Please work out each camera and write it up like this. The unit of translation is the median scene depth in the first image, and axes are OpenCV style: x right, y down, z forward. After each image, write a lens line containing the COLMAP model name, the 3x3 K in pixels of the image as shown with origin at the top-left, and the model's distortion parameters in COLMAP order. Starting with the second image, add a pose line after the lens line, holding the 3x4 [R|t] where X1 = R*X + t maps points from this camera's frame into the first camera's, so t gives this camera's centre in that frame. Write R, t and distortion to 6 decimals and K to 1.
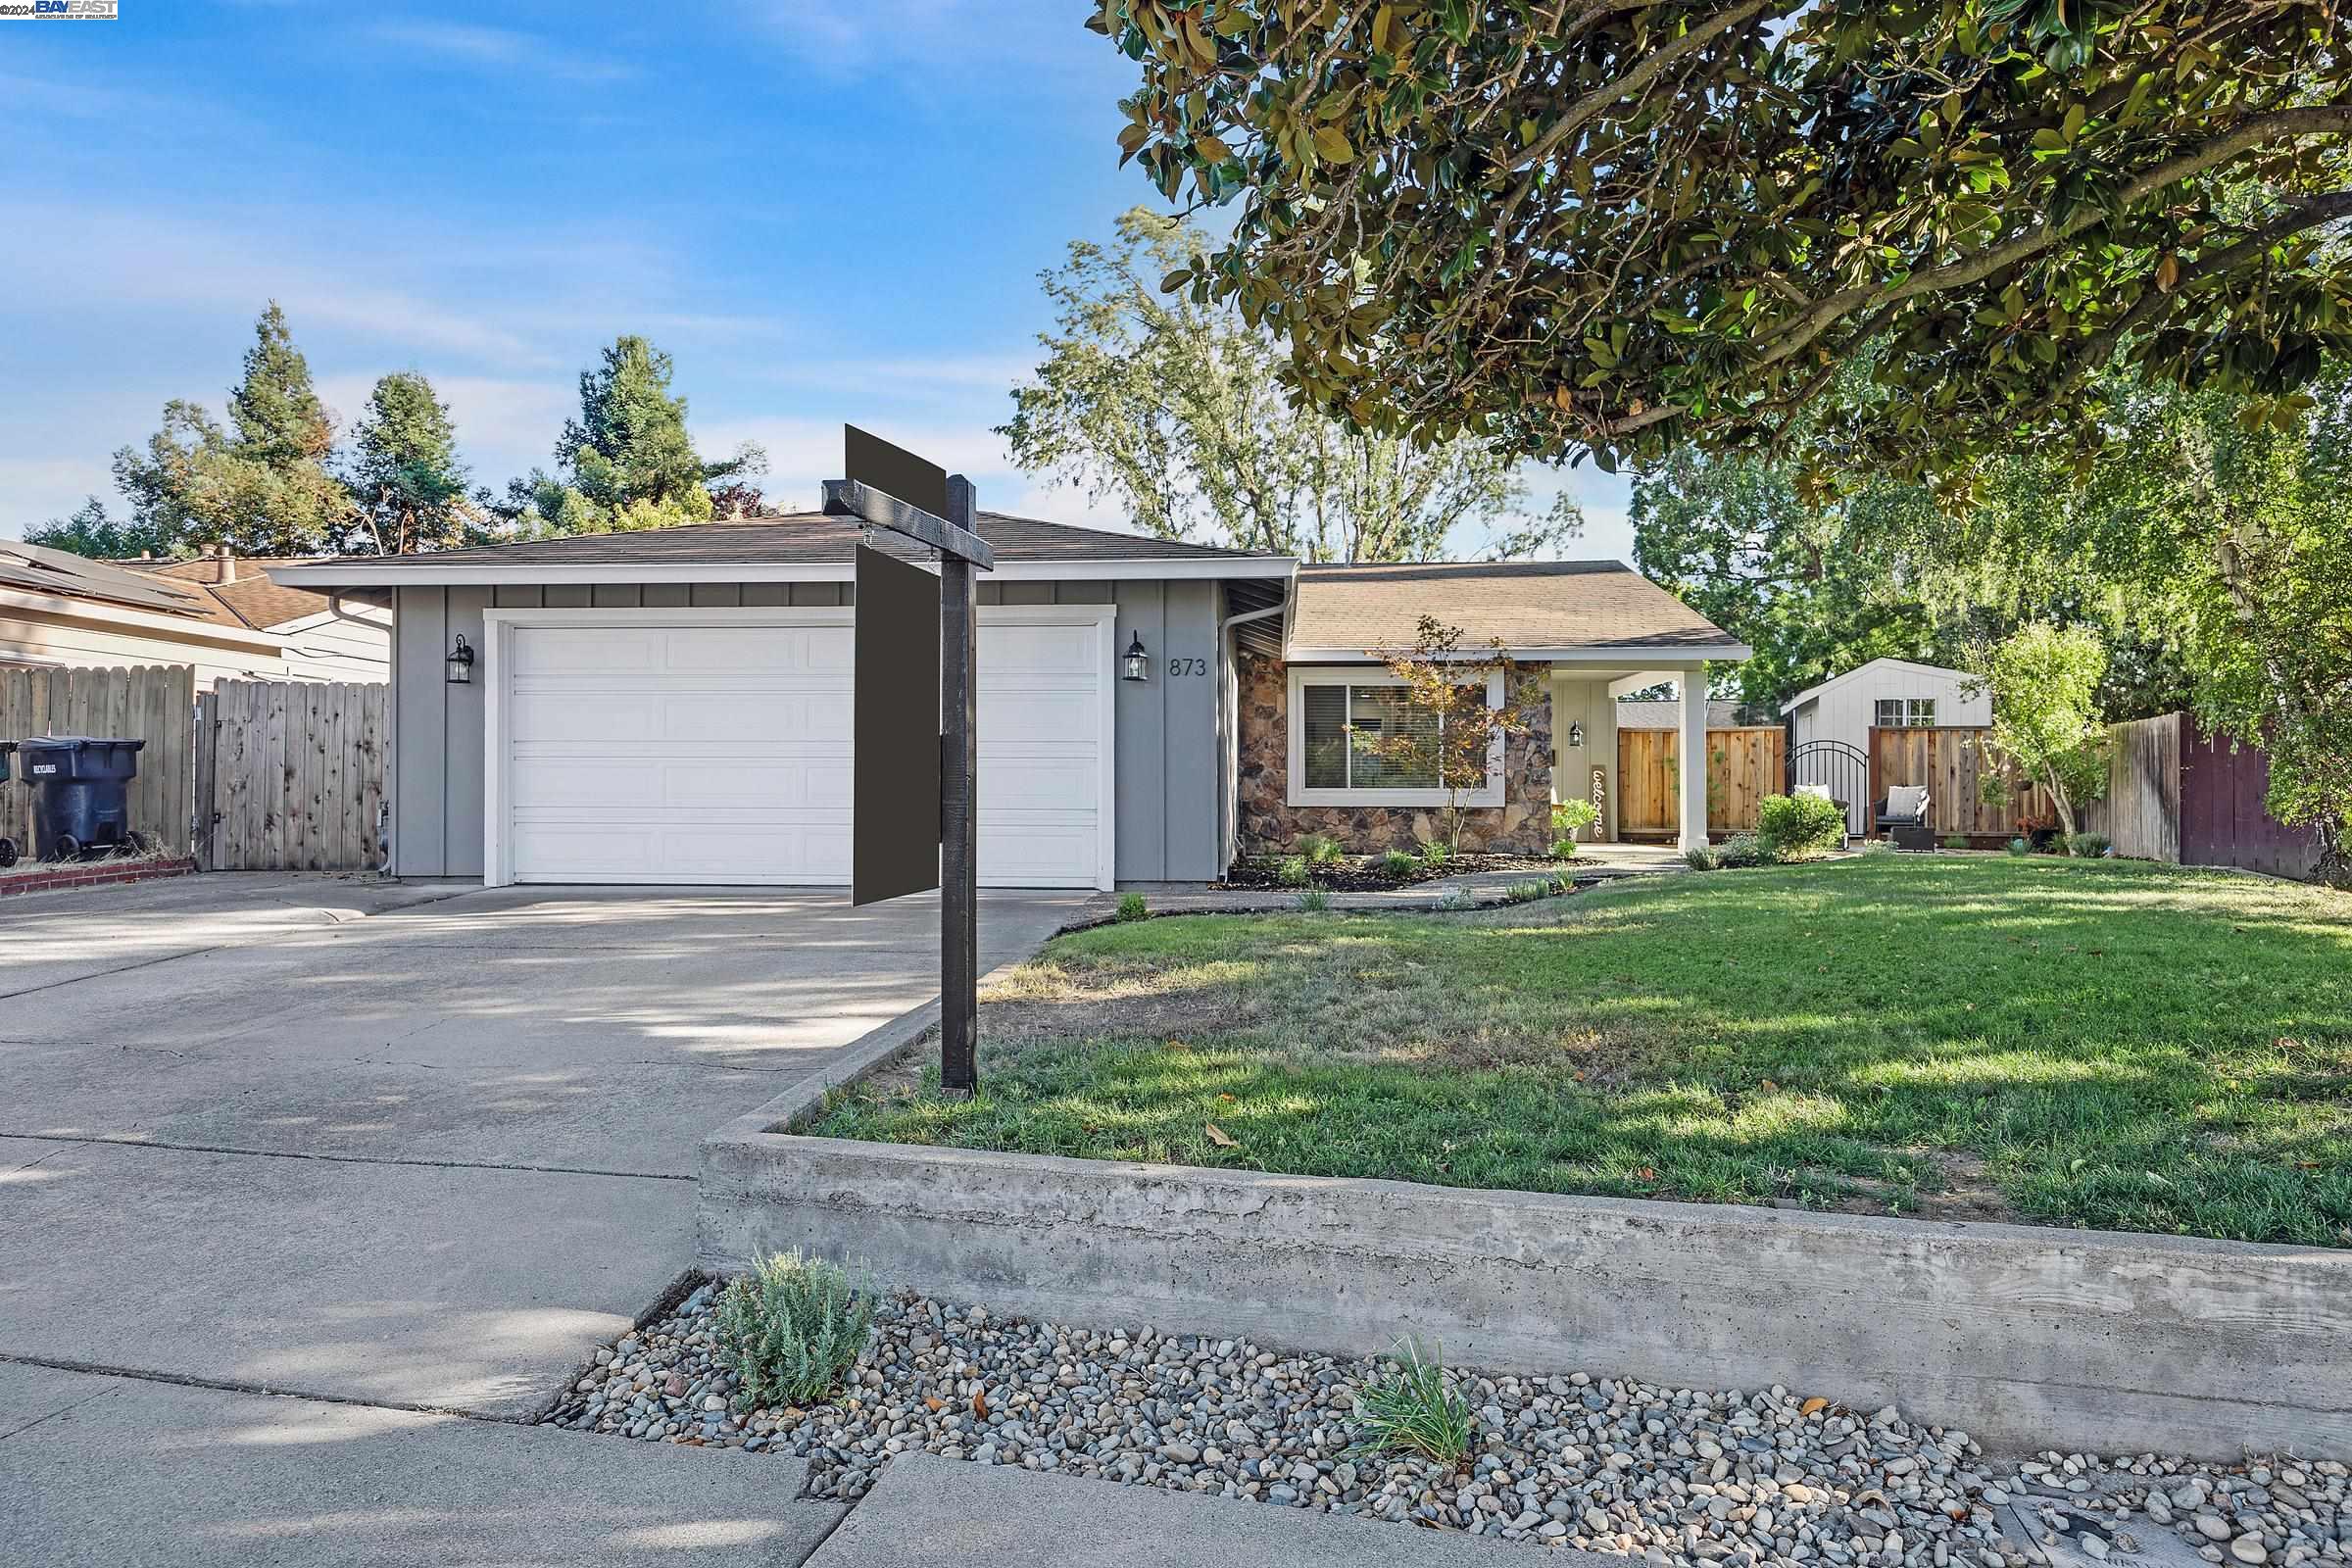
lens RADIAL K [[1471.5, 0, 1175.6], [0, 1471.5, 779.0], [0, 0, 1]] dist [0.001433, -0.000339]
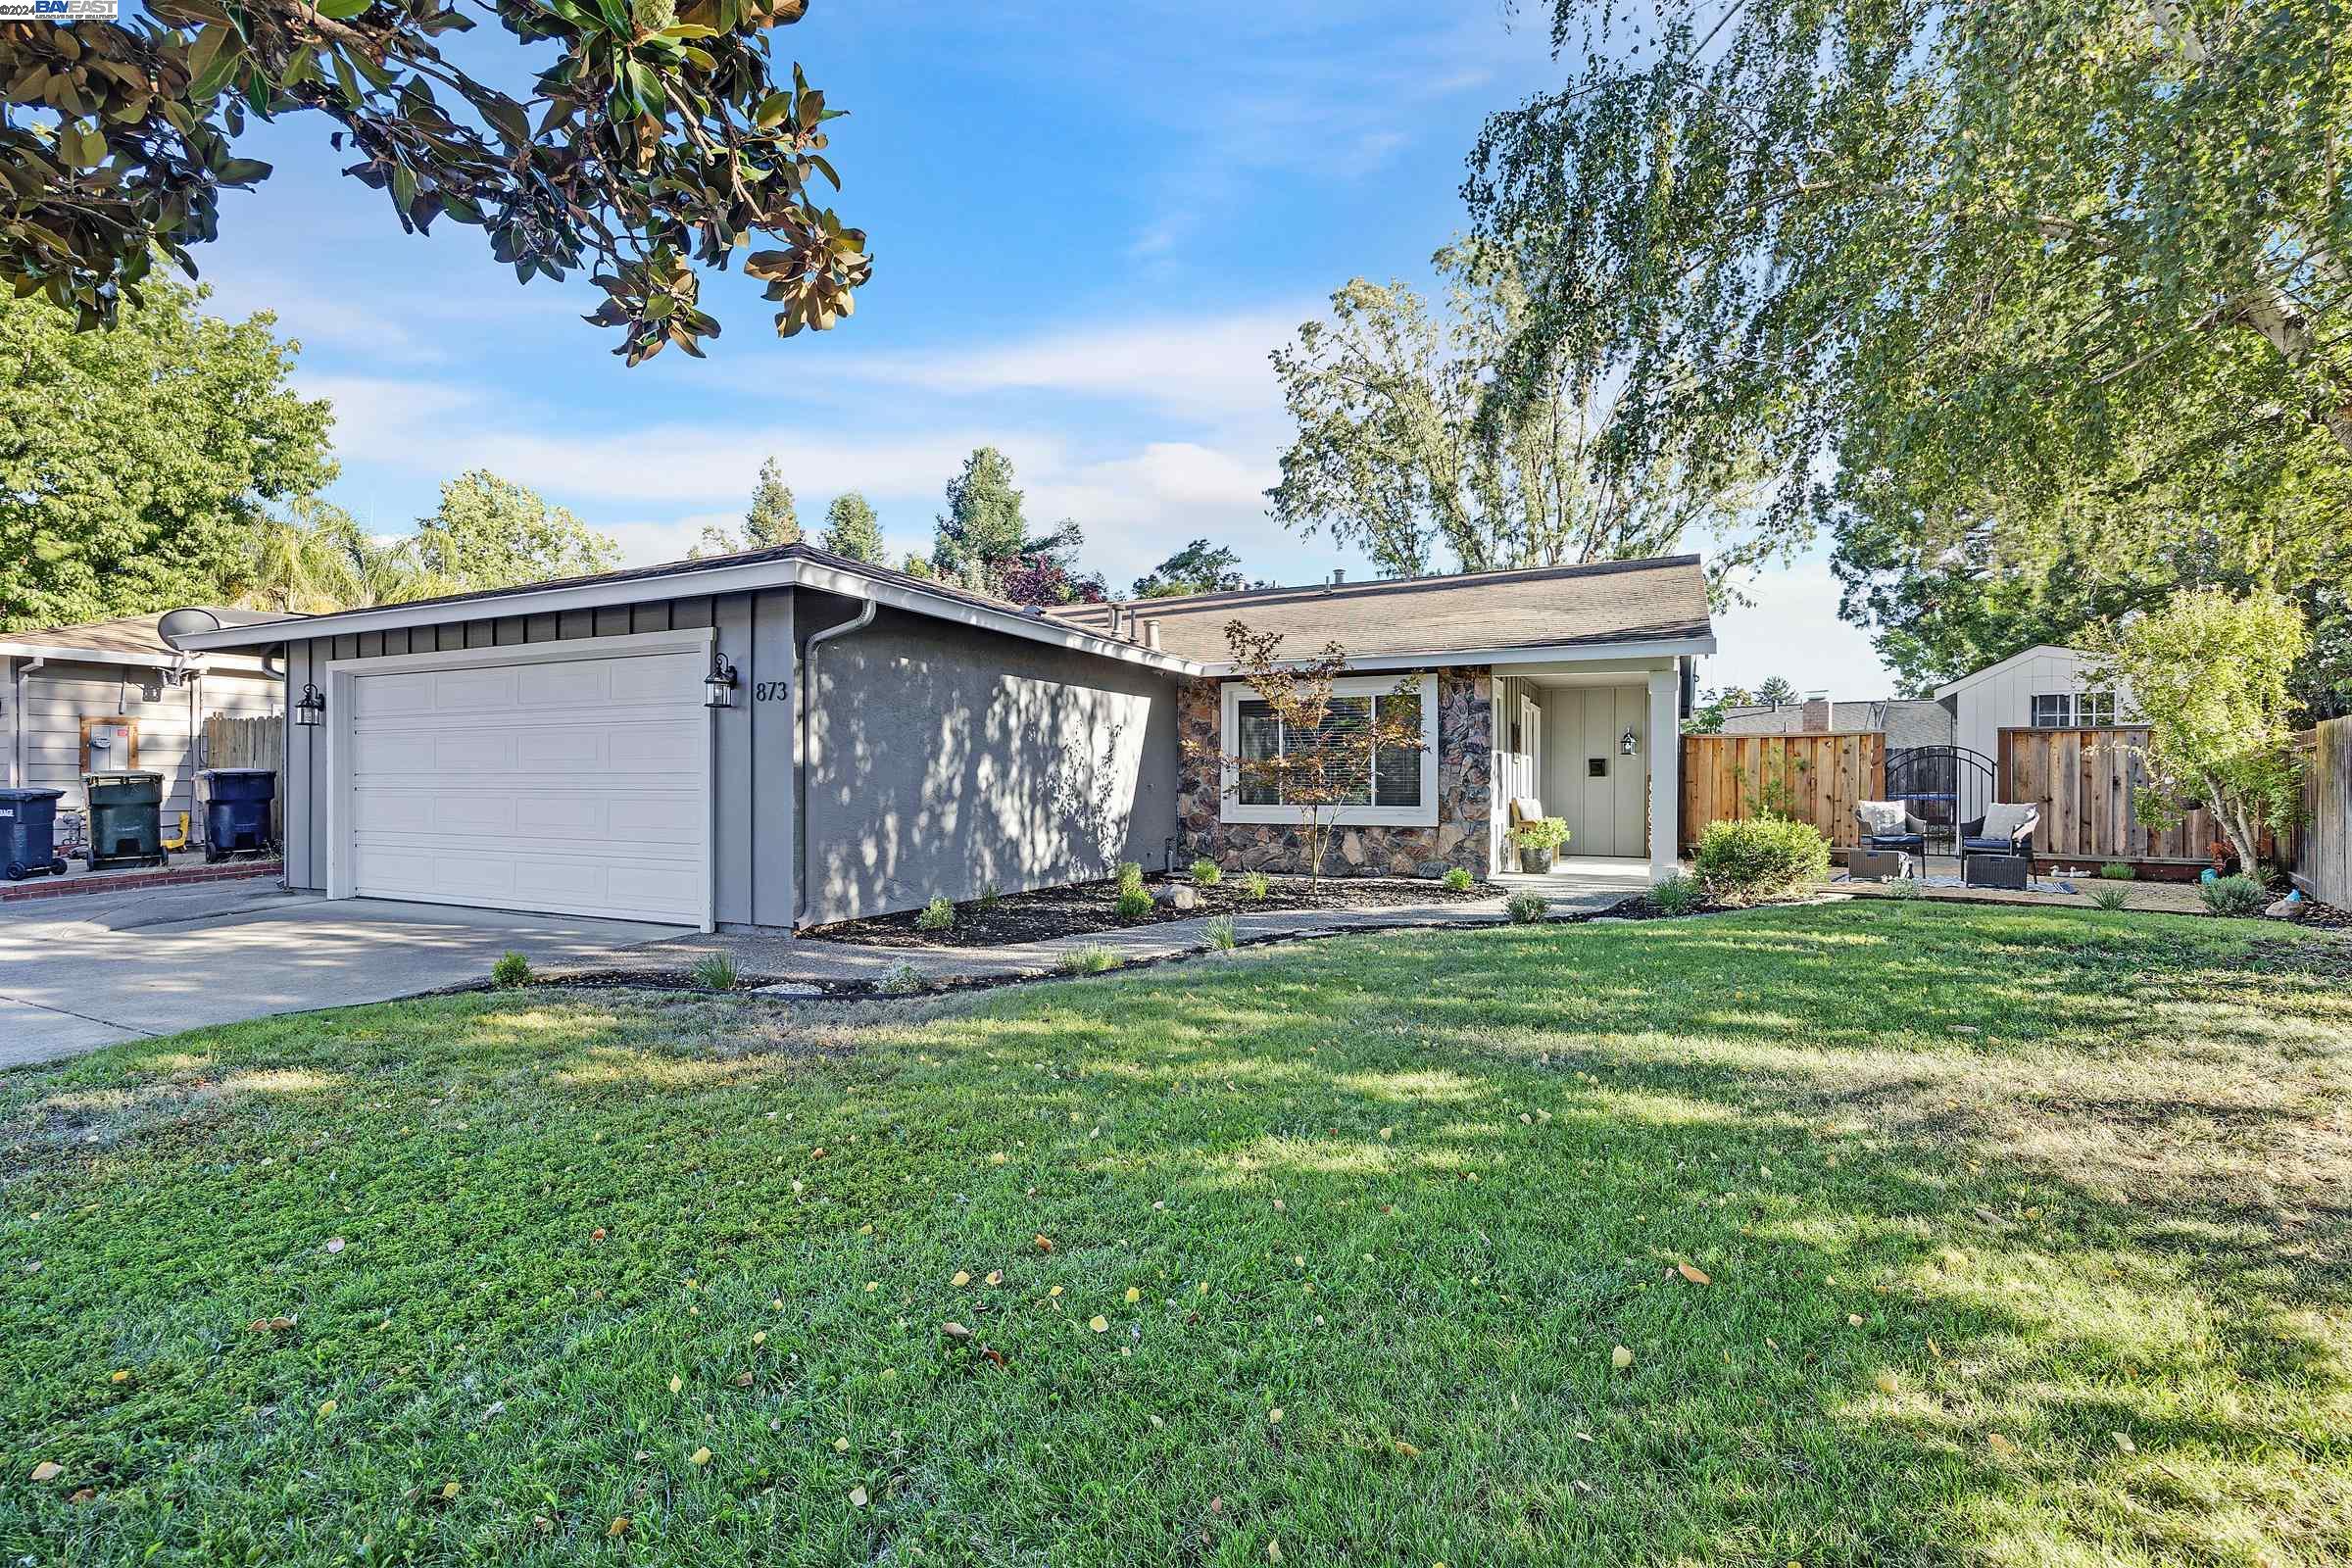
lens RADIAL K [[1090.3, 0, 1176.8], [0, 1090.3, 789.6], [0, 0, 1]] dist [-0.003129, -0.000164]
pose [[0.929224, 0.000696, -0.369516, 0.322174], [0.005717, 0.999851, 0.016260, -0.016244], [0.369472, -0.017222, 0.929082, 0.304544]]
